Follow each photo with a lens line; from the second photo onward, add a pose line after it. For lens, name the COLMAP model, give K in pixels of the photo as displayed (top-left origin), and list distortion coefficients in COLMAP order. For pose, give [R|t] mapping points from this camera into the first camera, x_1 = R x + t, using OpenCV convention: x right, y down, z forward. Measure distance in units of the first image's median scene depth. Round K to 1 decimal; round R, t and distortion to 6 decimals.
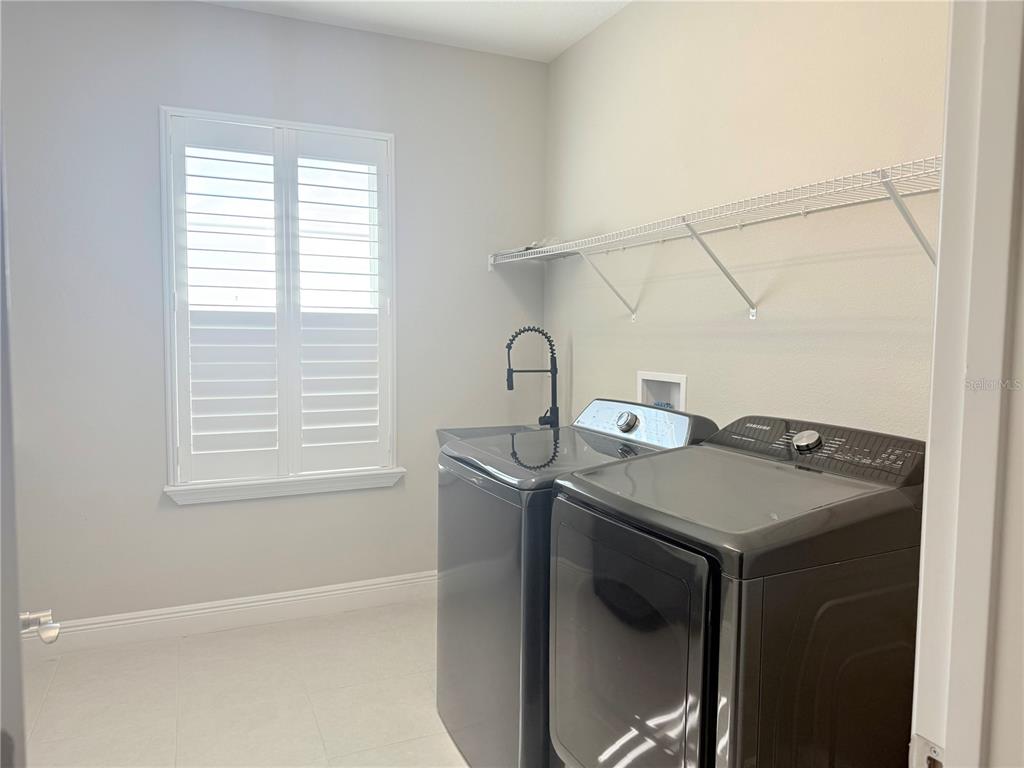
lens RADIAL K [[722.9, 0, 512.0], [0, 722.9, 384.0], [0, 0, 1]] dist [0.120800, -0.178618]
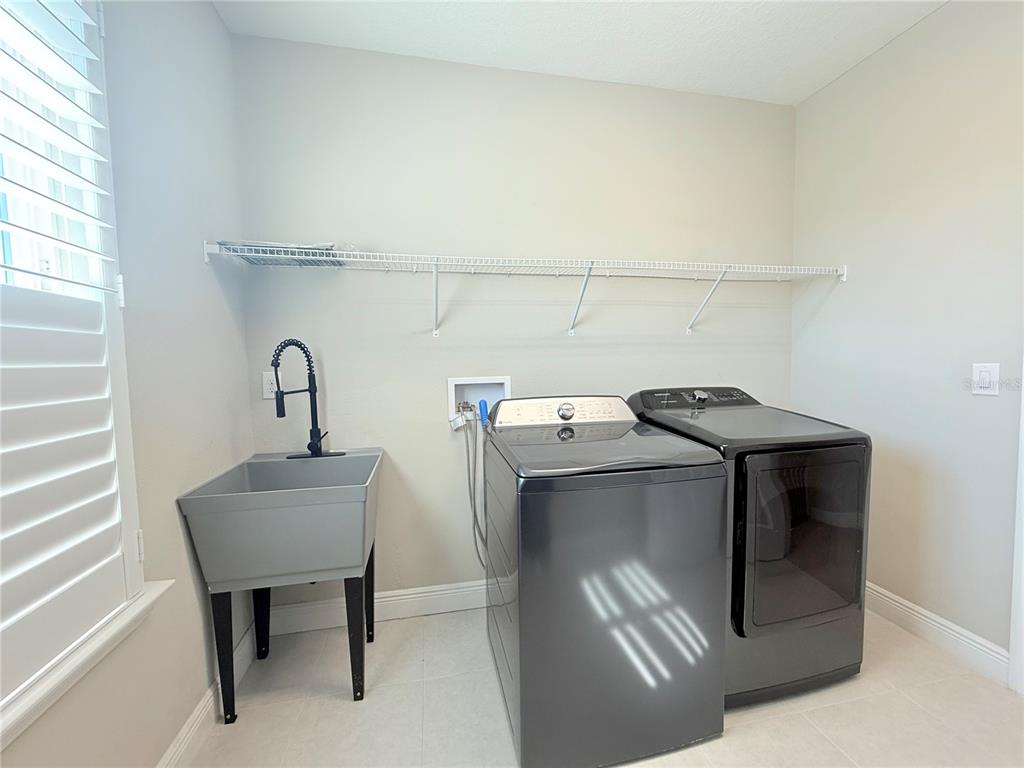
lens RADIAL K [[410.4, 0, 512.0], [0, 410.4, 384.0], [0, 0, 1]] dist [-0.001490, -0.000303]
pose [[0.203832, -0.069969, 0.976502, -0.452223], [0.092292, 0.994374, 0.051985, -0.032990], [-0.974646, 0.079527, 0.209143, 0.749074]]
